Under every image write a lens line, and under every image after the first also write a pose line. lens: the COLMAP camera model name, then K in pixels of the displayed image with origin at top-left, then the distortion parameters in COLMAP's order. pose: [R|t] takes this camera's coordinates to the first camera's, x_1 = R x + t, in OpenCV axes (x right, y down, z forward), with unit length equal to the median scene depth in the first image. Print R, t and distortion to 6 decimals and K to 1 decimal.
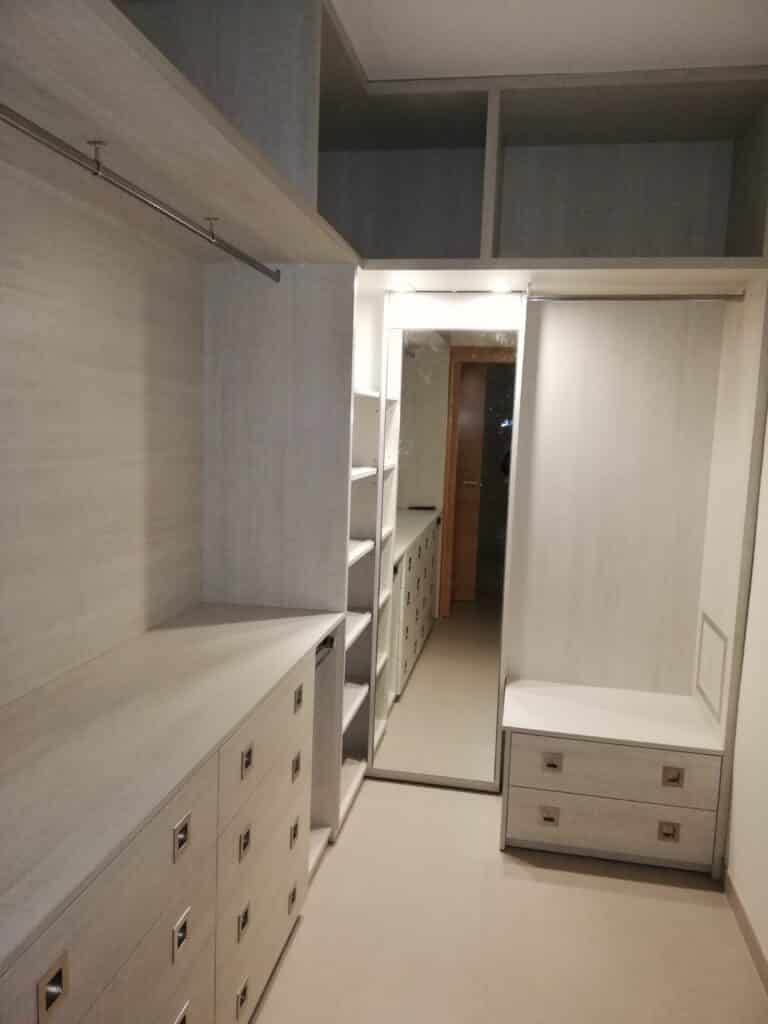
lens RADIAL K [[776.7, 0, 384.0], [0, 776.7, 512.0], [0, 0, 1]] dist [0.107810, -0.196415]
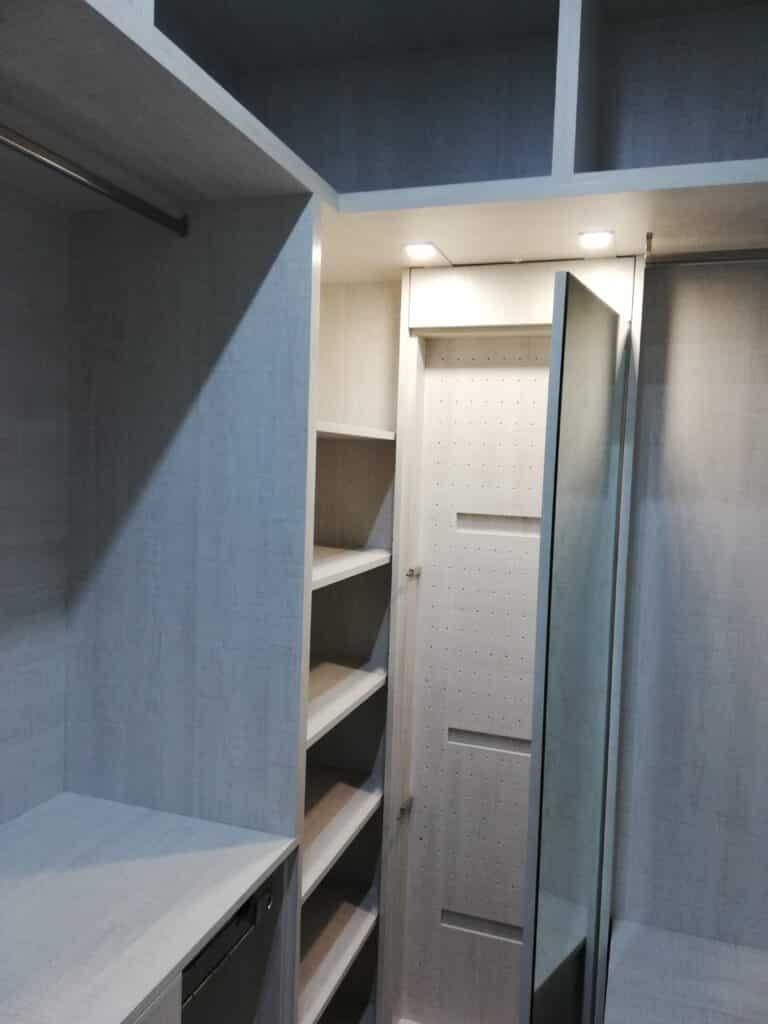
lens RADIAL K [[776.7, 0, 384.0], [0, 776.7, 512.0], [0, 0, 1]] dist [0.107810, -0.196415]
pose [[0.989989, 0.007053, -0.140971, 0.080134], [-0.014937, 0.998378, -0.054944, -0.062640], [0.140355, 0.056499, 0.988488, 0.435742]]
